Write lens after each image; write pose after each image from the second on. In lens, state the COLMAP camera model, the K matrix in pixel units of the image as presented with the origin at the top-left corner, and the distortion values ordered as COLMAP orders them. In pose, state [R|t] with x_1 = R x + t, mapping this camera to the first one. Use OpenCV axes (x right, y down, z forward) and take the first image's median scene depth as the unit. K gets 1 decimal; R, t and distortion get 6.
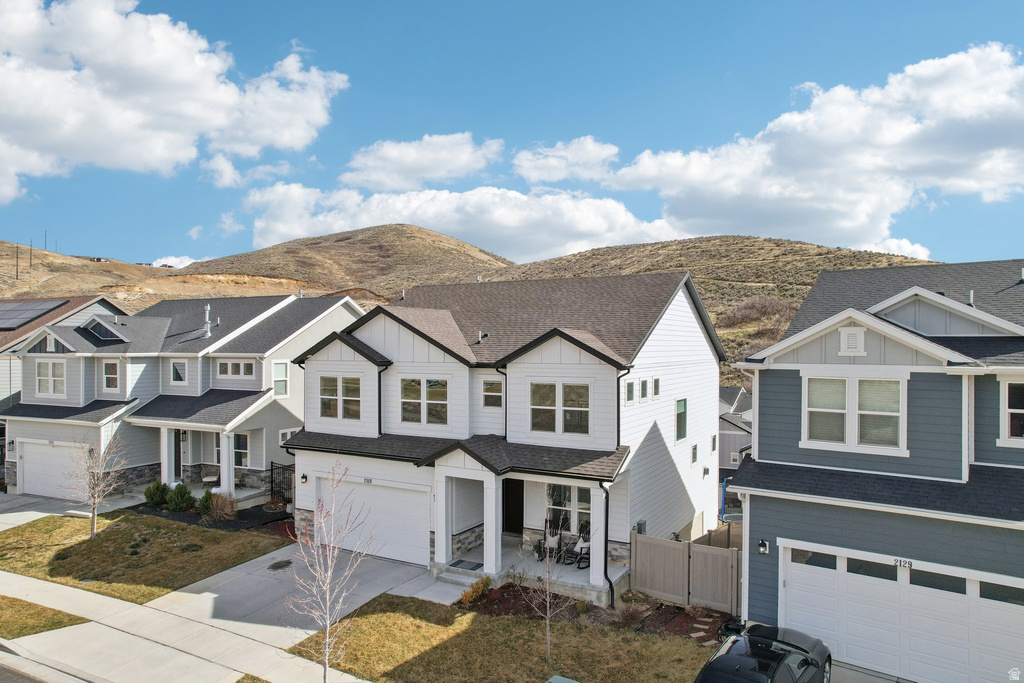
lens RADIAL K [[672.7, 0, 512.0], [0, 672.7, 341.5], [0, 0, 1]] dist [-0.082326, 0.073139]
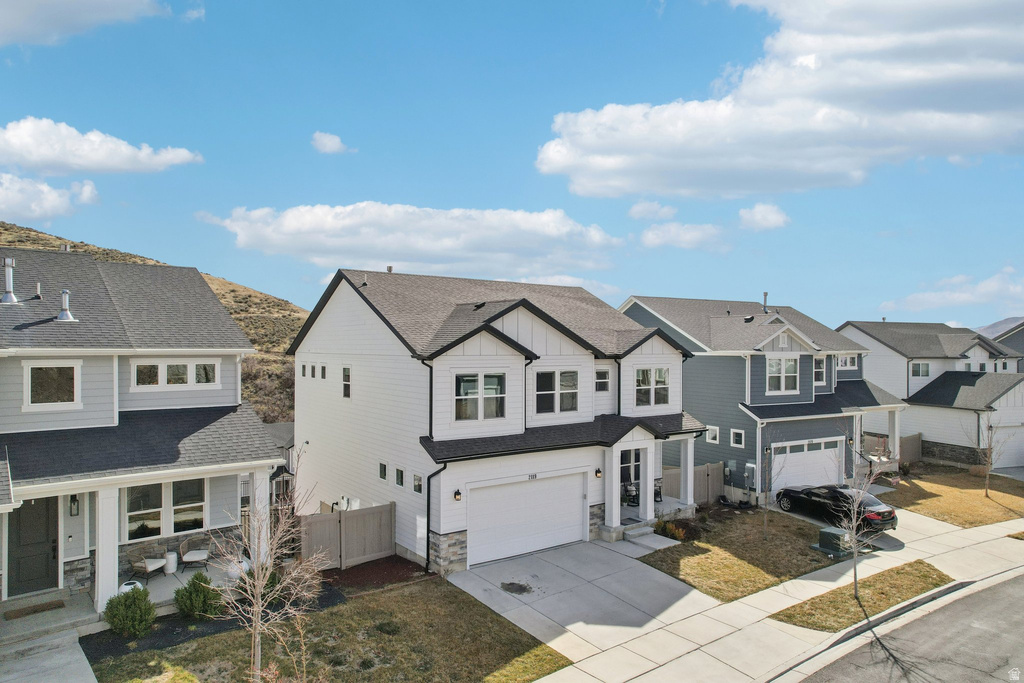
lens RADIAL K [[655.9, 0, 512.0], [0, 655.9, 341.5], [0, 0, 1]] dist [-0.077952, 0.066026]
pose [[0.414324, 0.005768, 0.910111, -1.169808], [-0.011384, 0.999935, -0.001155, 0.011522], [-0.910058, -0.009882, 0.414362, 0.668911]]
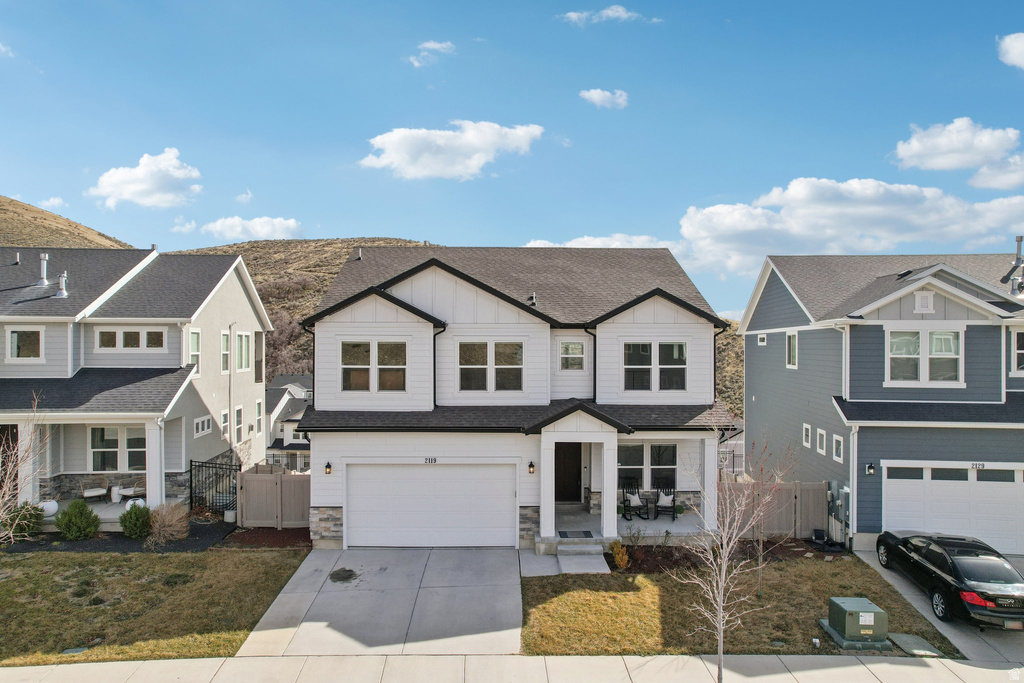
lens RADIAL K [[655.9, 0, 512.0], [0, 655.9, 341.5], [0, 0, 1]] dist [-0.077952, 0.066026]
pose [[0.859520, 0.004216, 0.511084, -0.589180], [-0.005168, 0.999987, 0.000443, 0.057605], [-0.511076, -0.003022, 0.859530, 0.237392]]
